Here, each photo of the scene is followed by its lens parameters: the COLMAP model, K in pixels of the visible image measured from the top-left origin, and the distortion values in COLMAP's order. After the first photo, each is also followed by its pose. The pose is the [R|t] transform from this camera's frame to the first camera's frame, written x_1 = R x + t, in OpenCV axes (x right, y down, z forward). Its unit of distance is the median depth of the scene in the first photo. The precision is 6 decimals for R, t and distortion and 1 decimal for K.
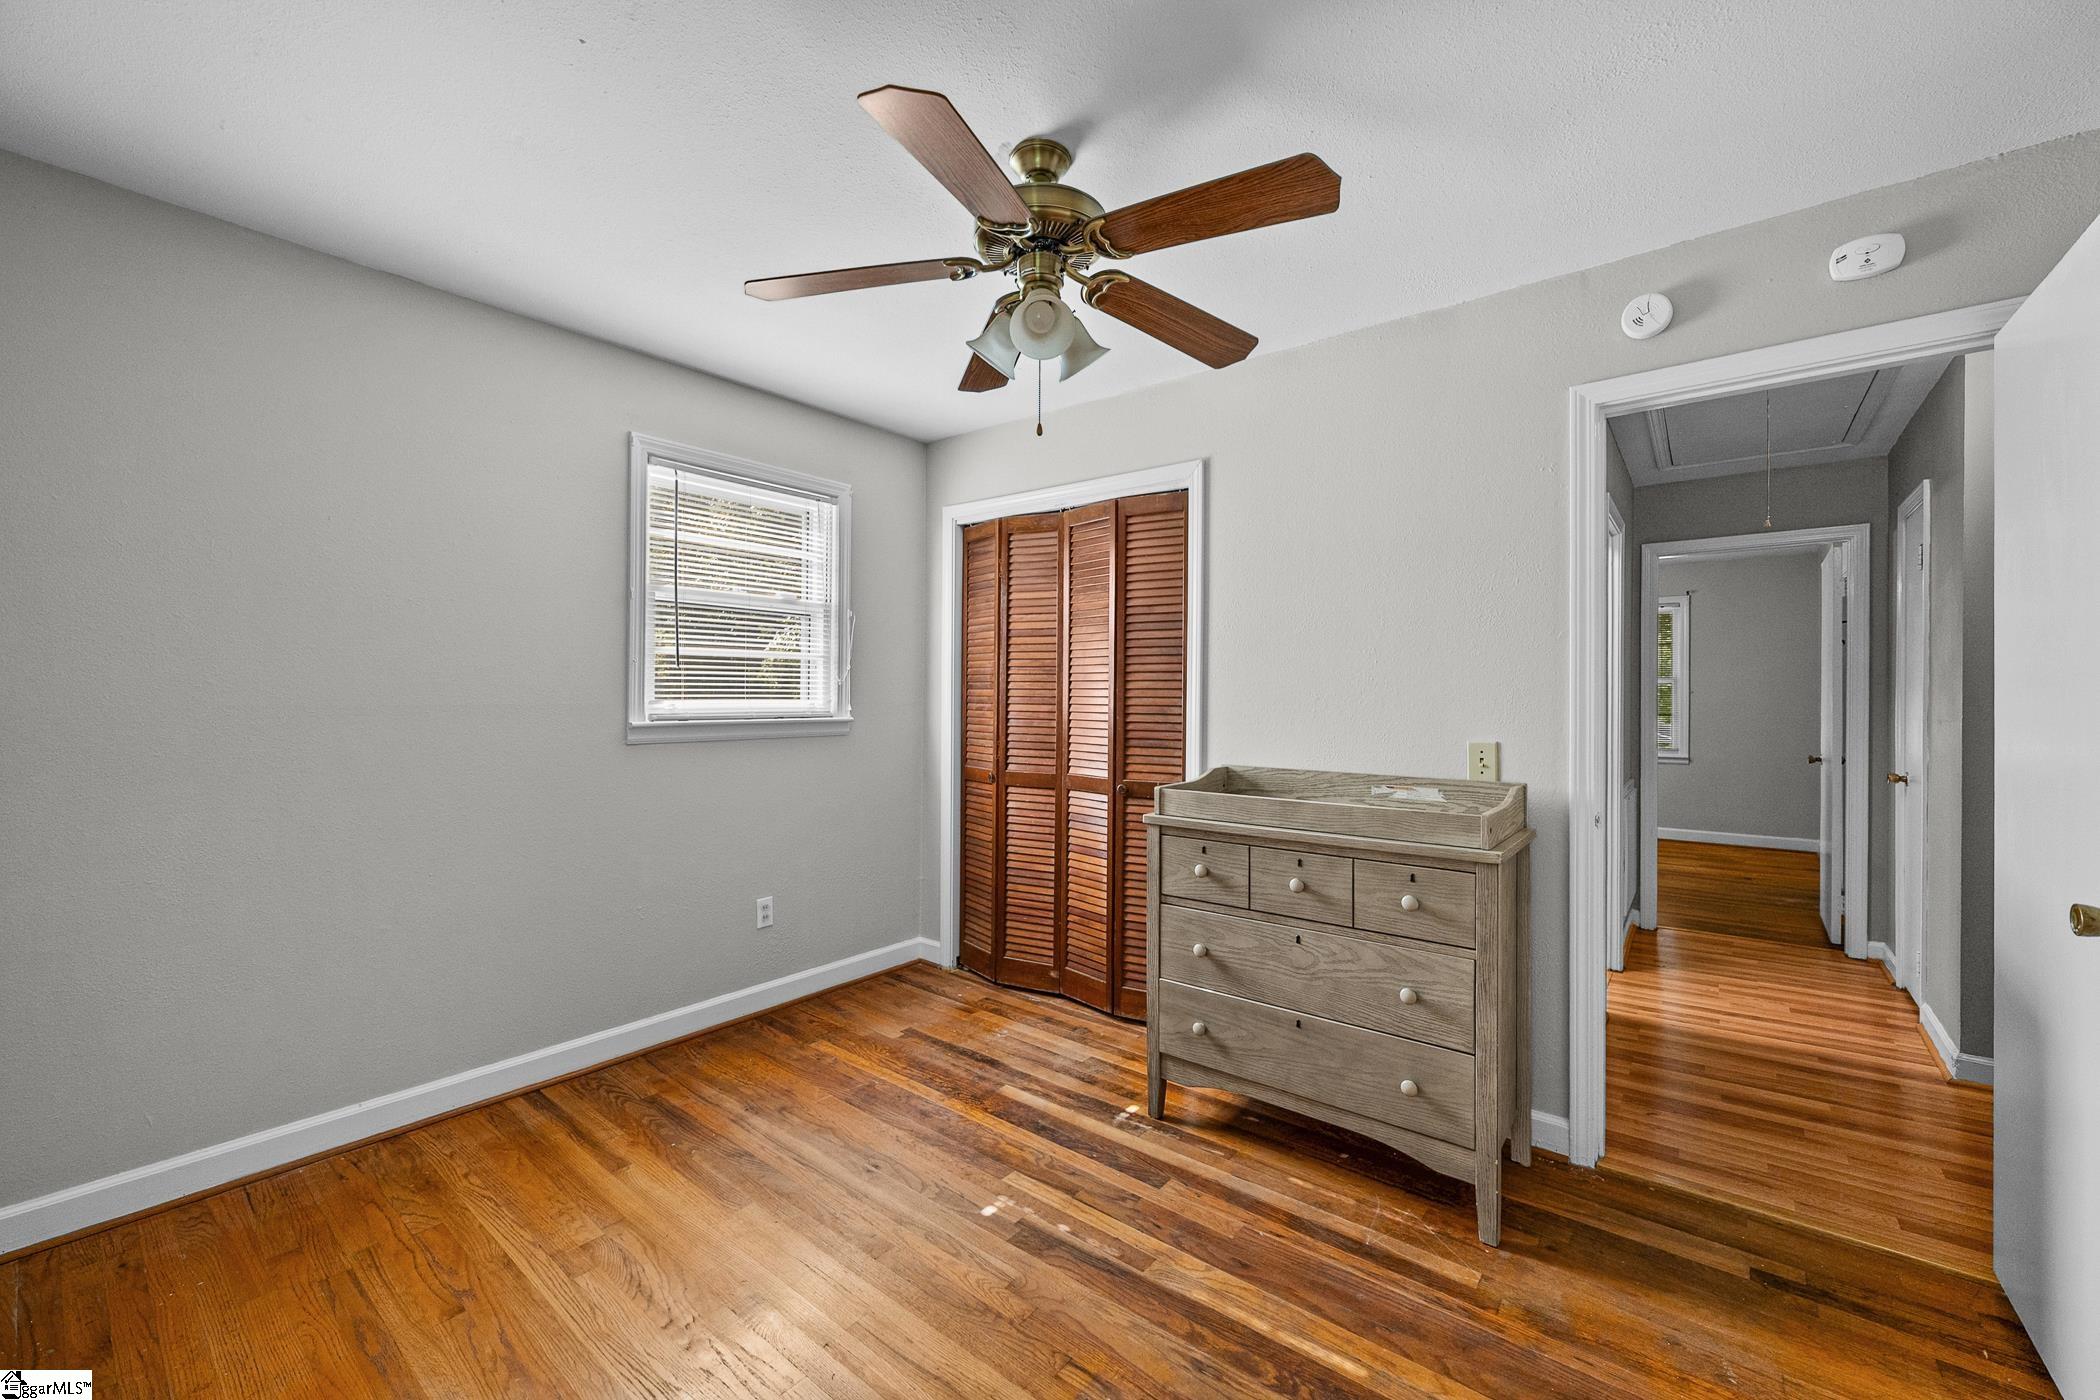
lens RADIAL K [[841.9, 0, 1049.5], [0, 841.9, 697.3], [0, 0, 1]] dist [-0.000511, 0.001719]
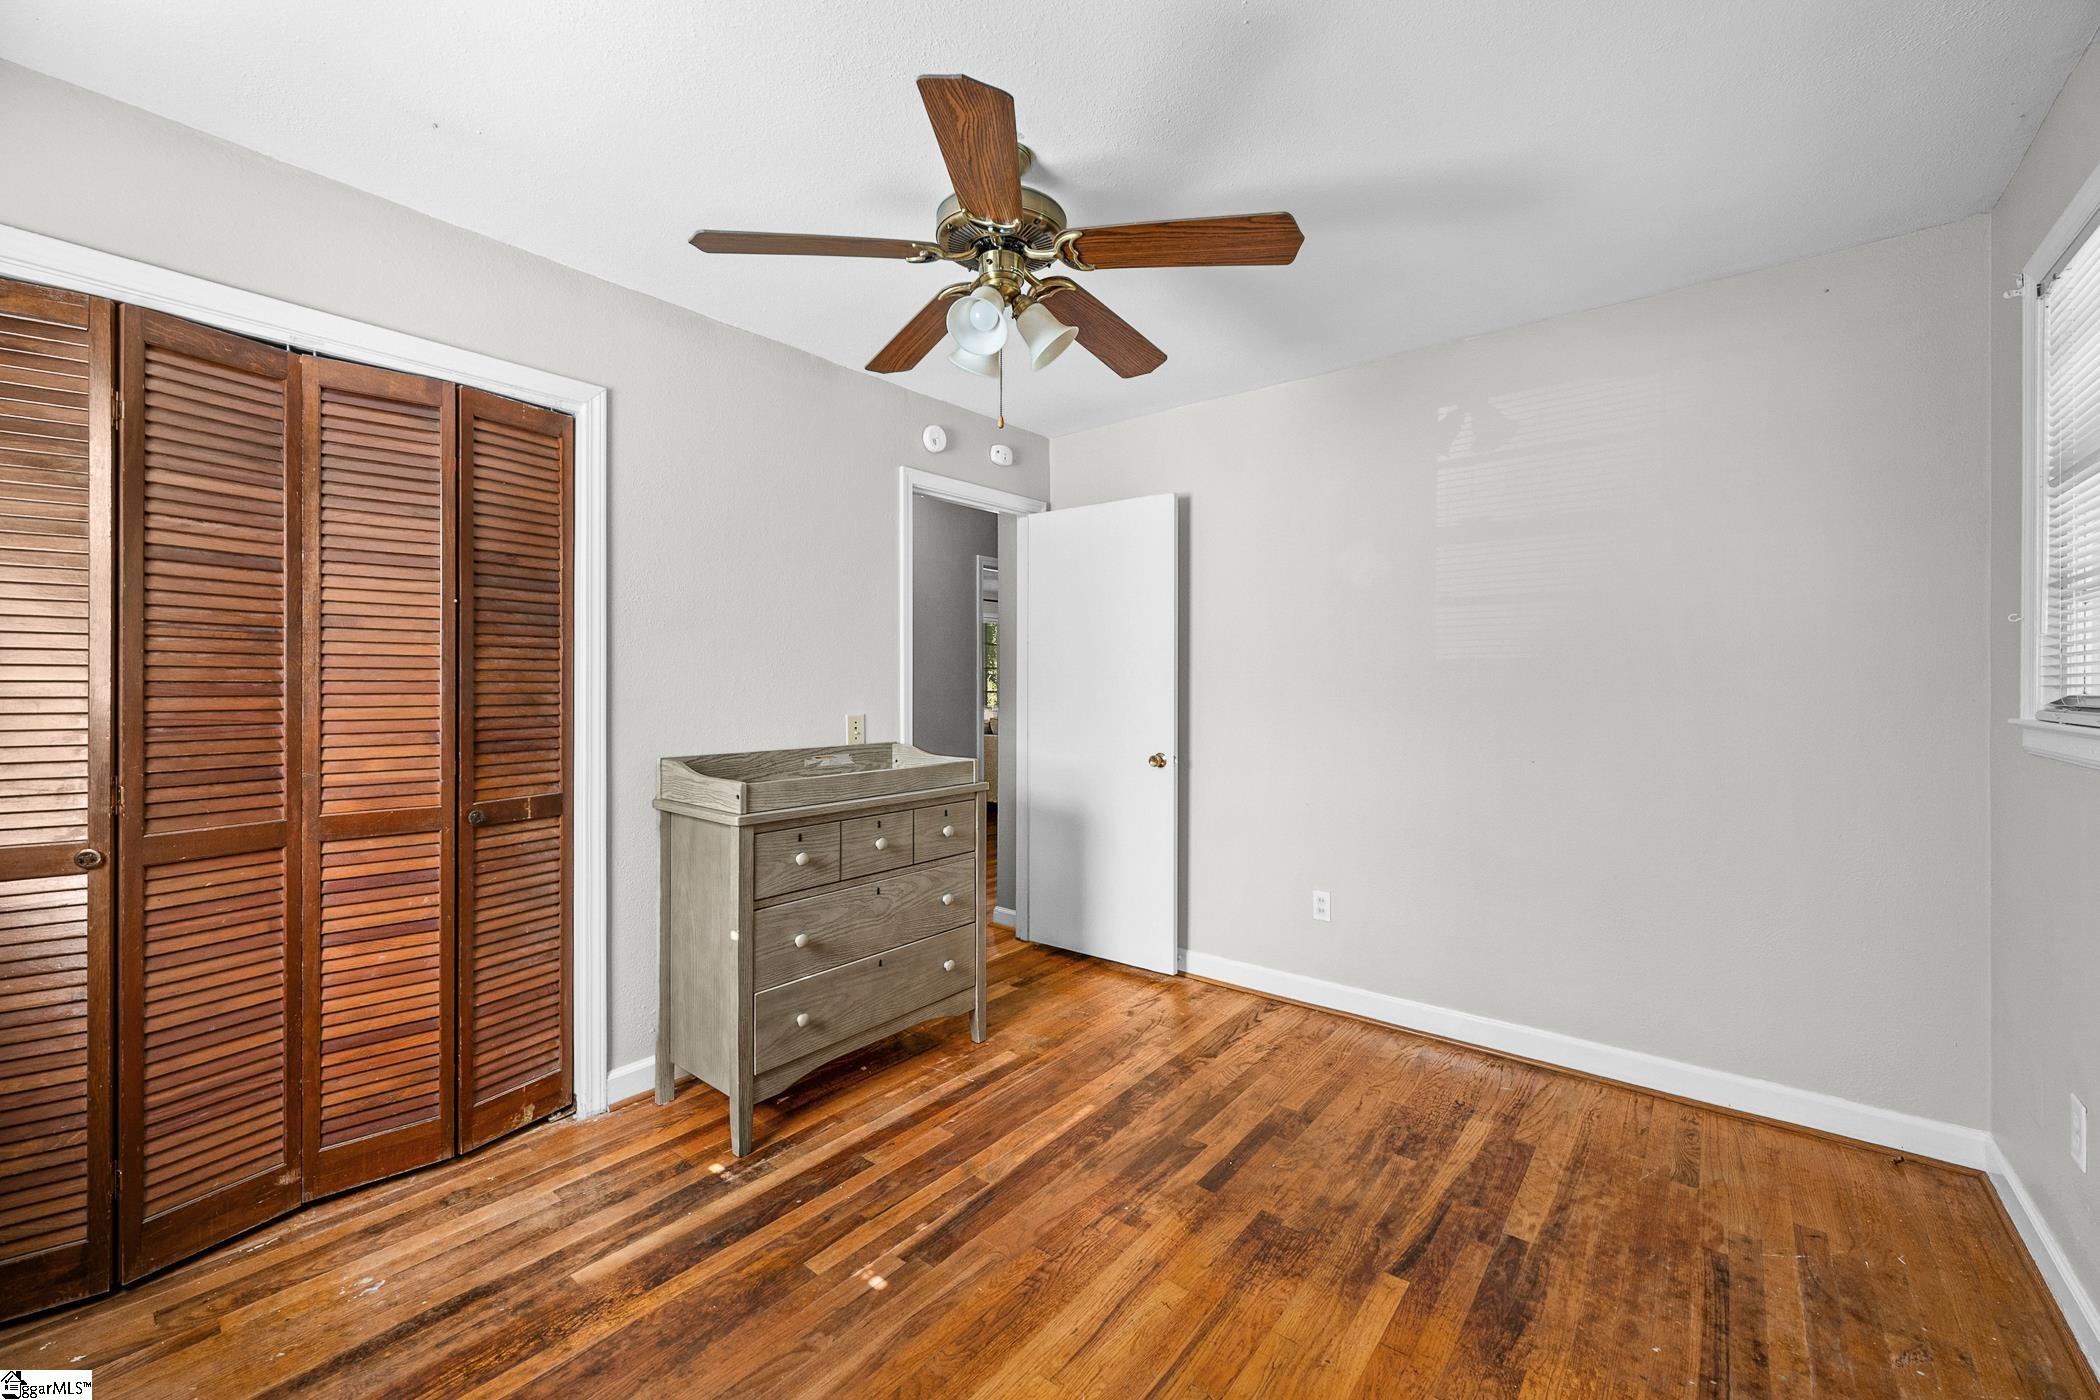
lens RADIAL K [[841.9, 0, 1047.1], [0, 841.9, 689.5], [0, 0, 1]] dist [-0.000511, 0.001719]
pose [[-0.001999, -0.015990, 0.999870, -0.742614], [0.000674, 0.999872, 0.015991, -0.005888], [-0.999998, 0.000706, -0.001988, 0.669716]]
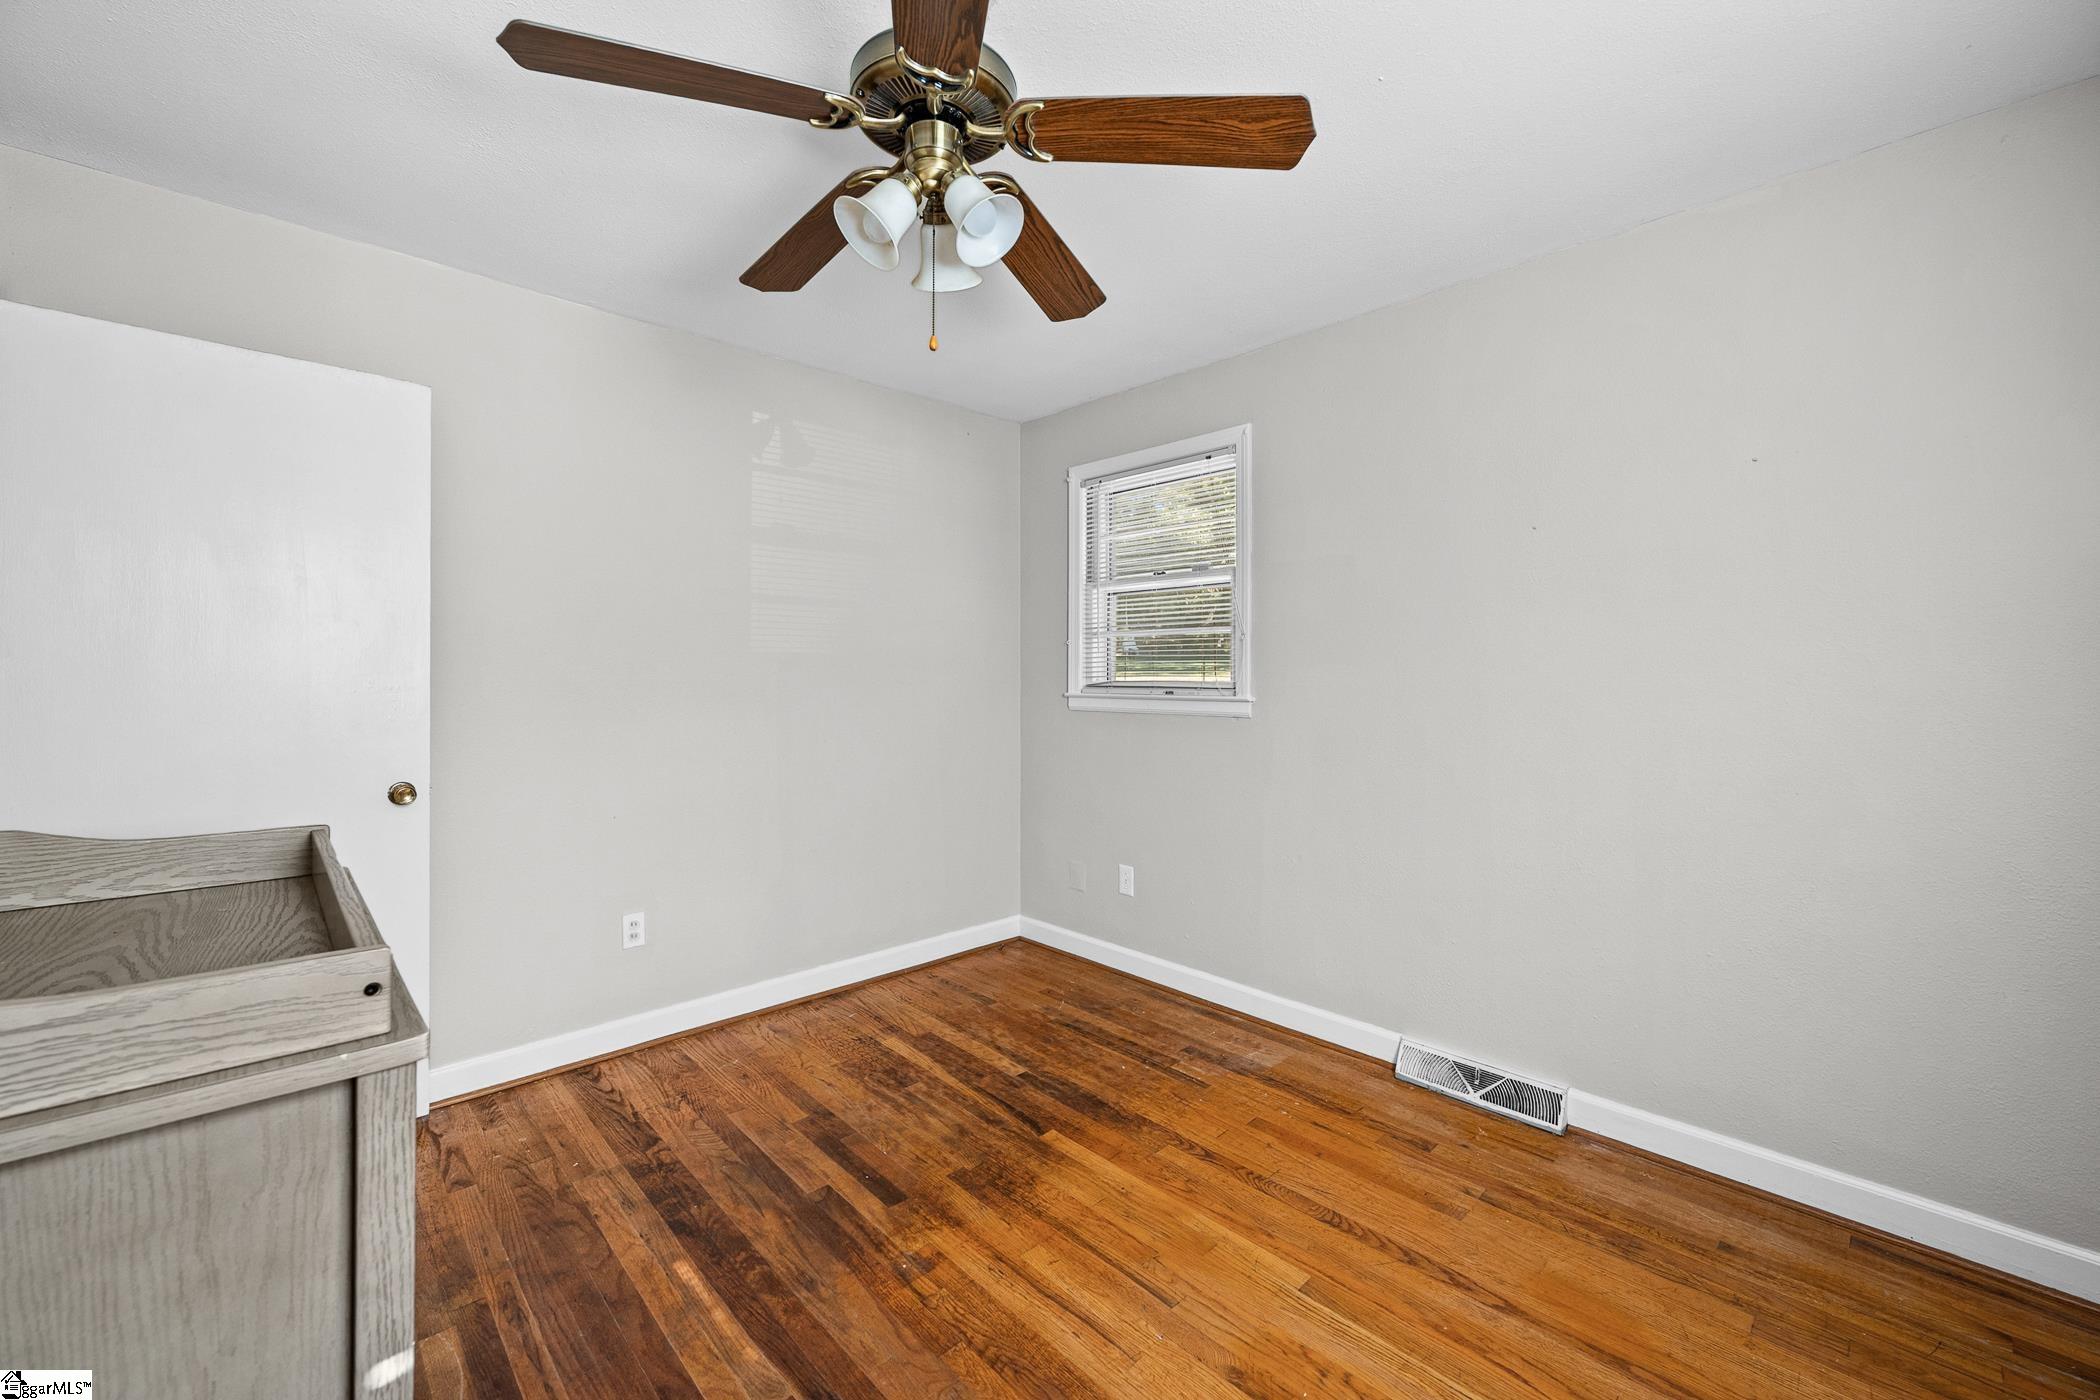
lens RADIAL K [[841.9, 0, 1047.3], [0, 841.9, 681.7], [0, 0, 1]] dist [-0.000511, 0.001719]
pose [[-0.992747, -0.011455, 0.119672, -0.156026], [-0.010305, 0.999895, 0.010219, -0.002080], [-0.119777, 0.008912, -0.992761, 1.273911]]
